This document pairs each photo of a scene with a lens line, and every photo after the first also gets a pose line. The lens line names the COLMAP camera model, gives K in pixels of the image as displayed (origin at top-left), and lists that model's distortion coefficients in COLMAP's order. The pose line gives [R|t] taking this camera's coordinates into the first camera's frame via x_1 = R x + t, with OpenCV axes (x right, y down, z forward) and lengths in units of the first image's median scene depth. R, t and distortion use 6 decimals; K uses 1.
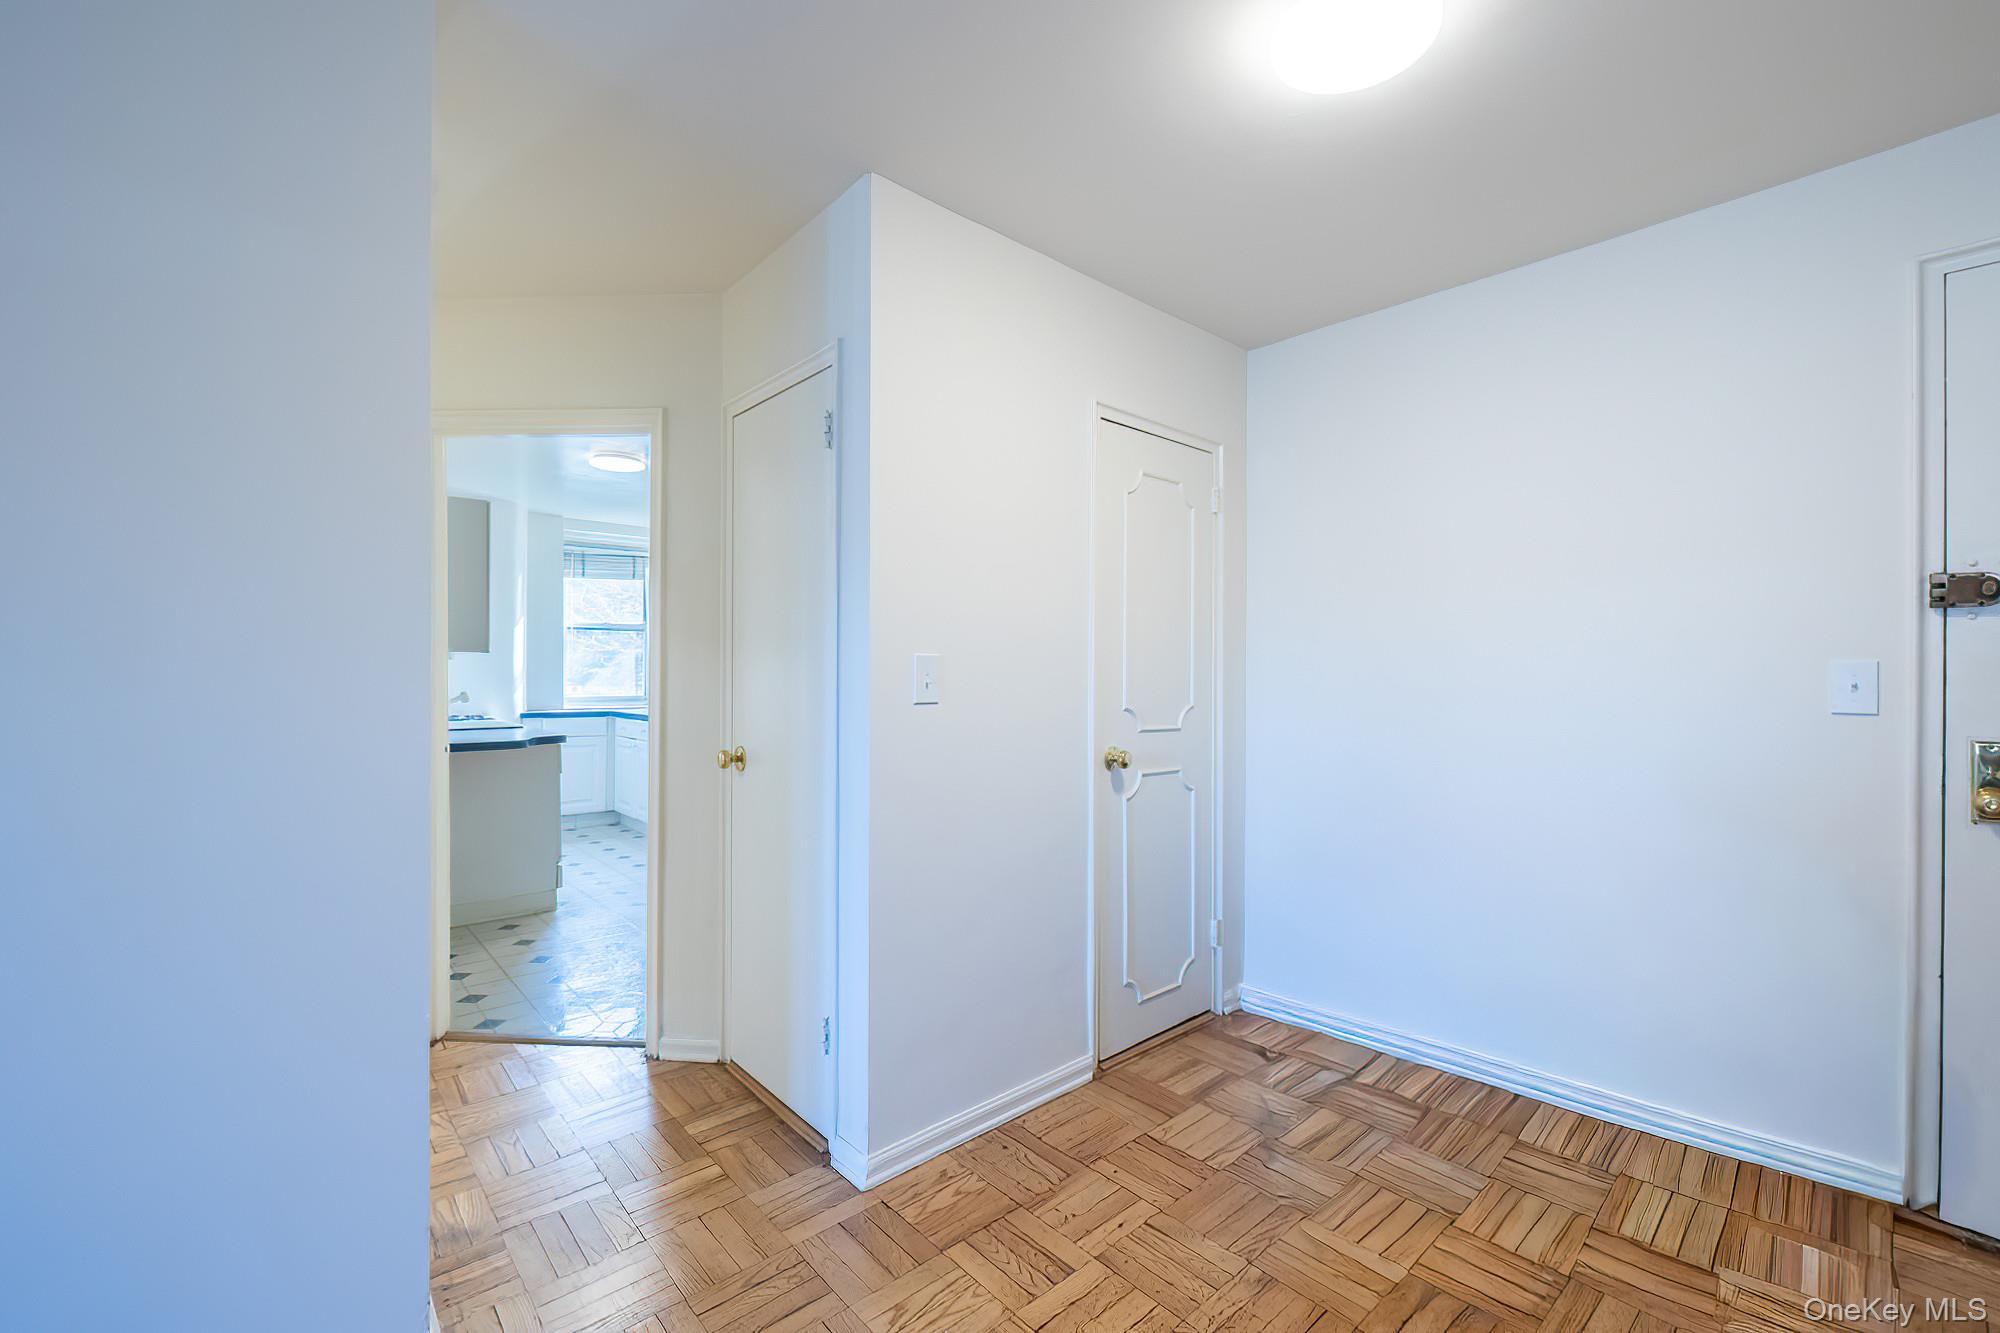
lens RADIAL K [[839.5, 0, 994.1], [0, 839.5, 662.2], [0, 0, 1]] dist [-0.004293, 0.000340]
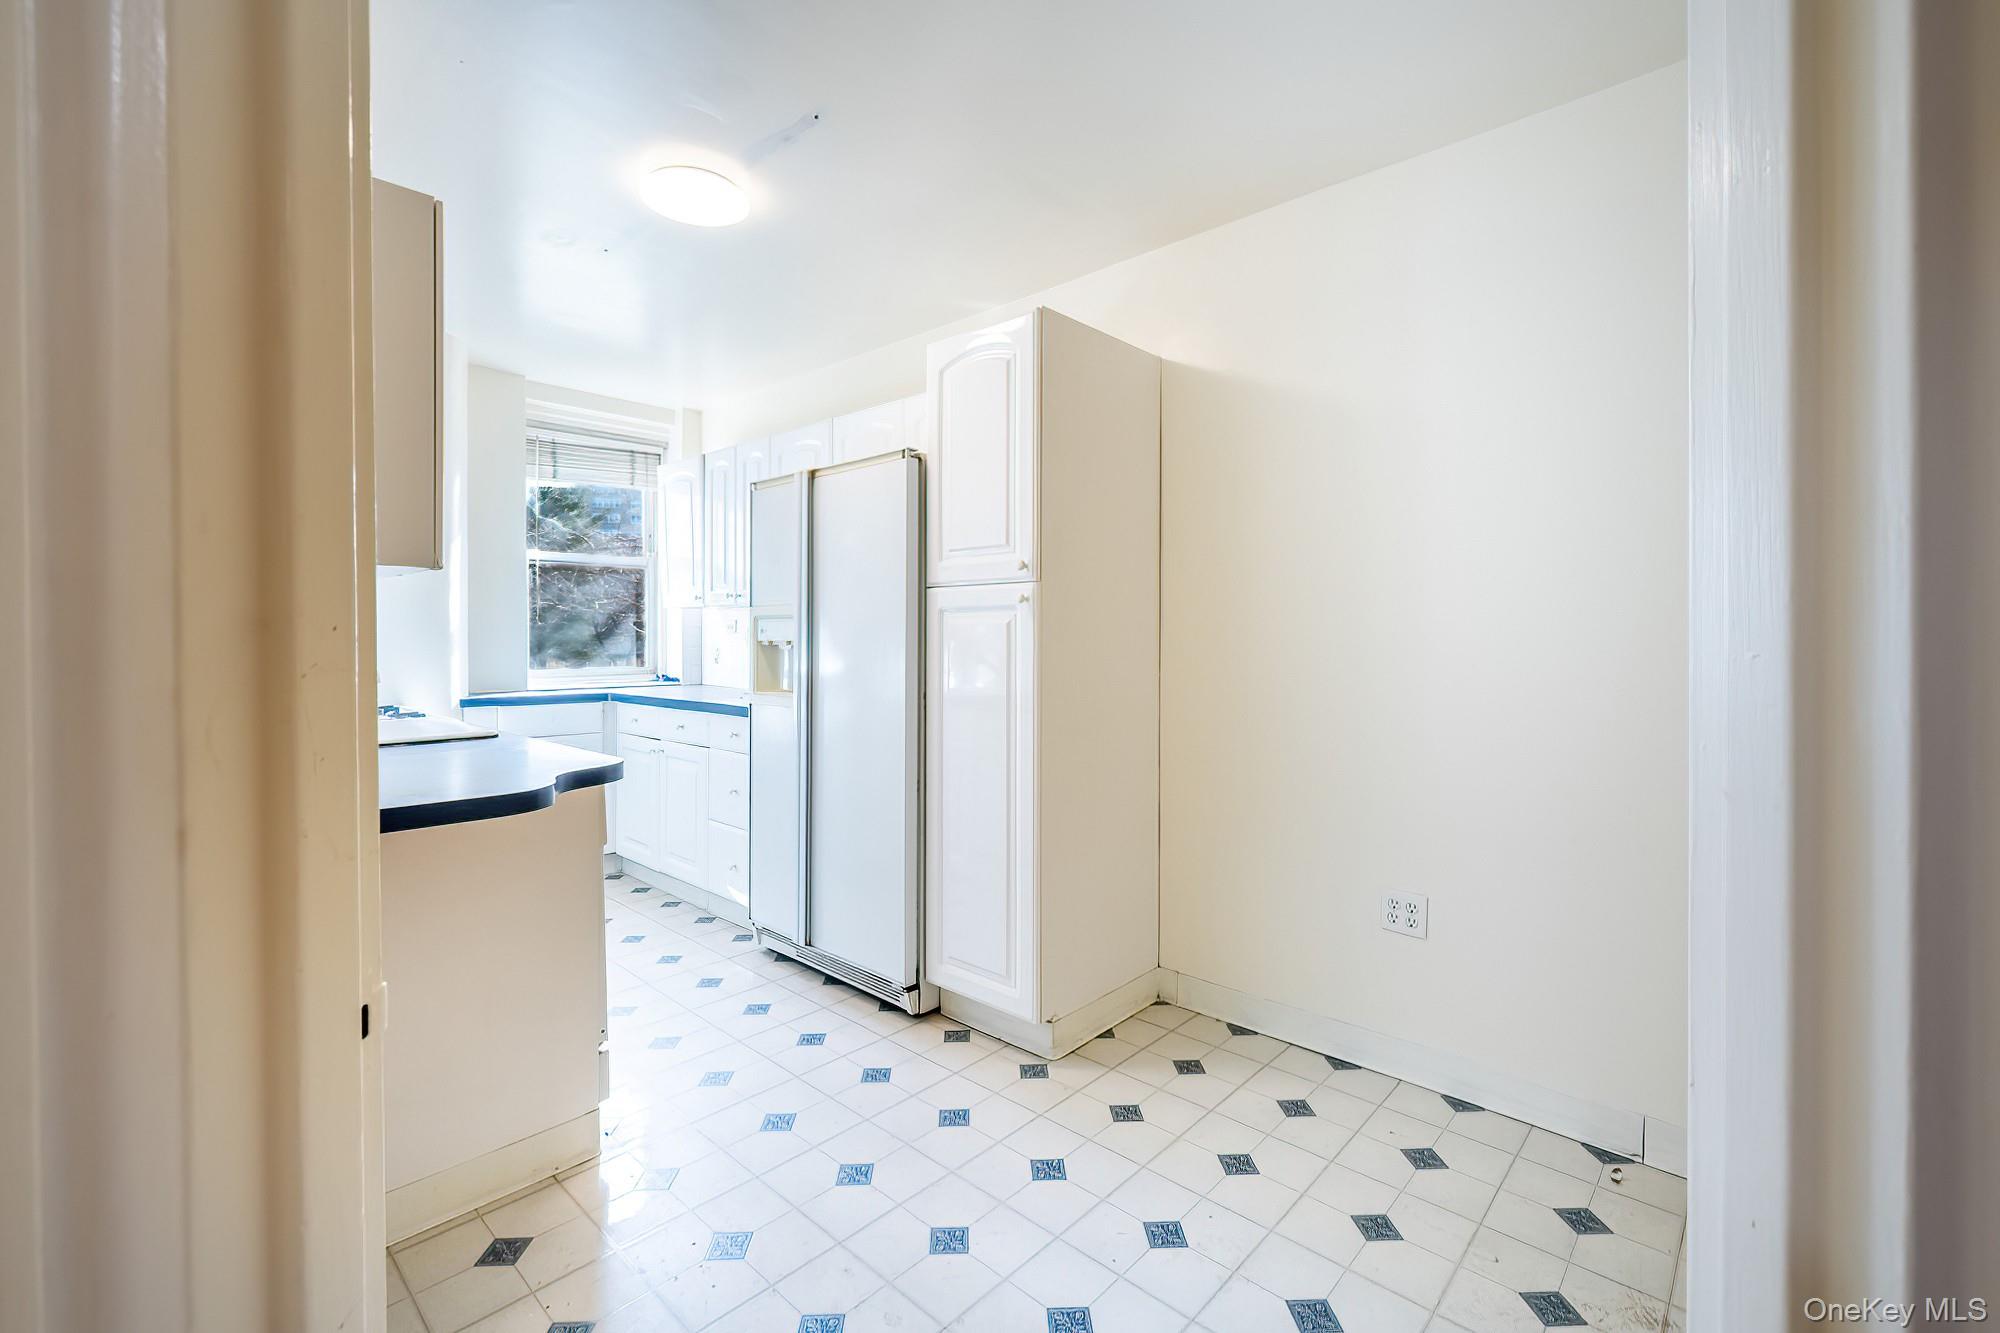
lens RADIAL K [[839.5, 0, 990.4], [0, 839.5, 642.0], [0, 0, 1]] dist [-0.004293, 0.000340]
pose [[0.995434, 0.000777, 0.095446, -0.245584], [-0.002391, 0.999856, 0.016789, 0.010124], [-0.095419, -0.016940, 0.995293, 0.371202]]
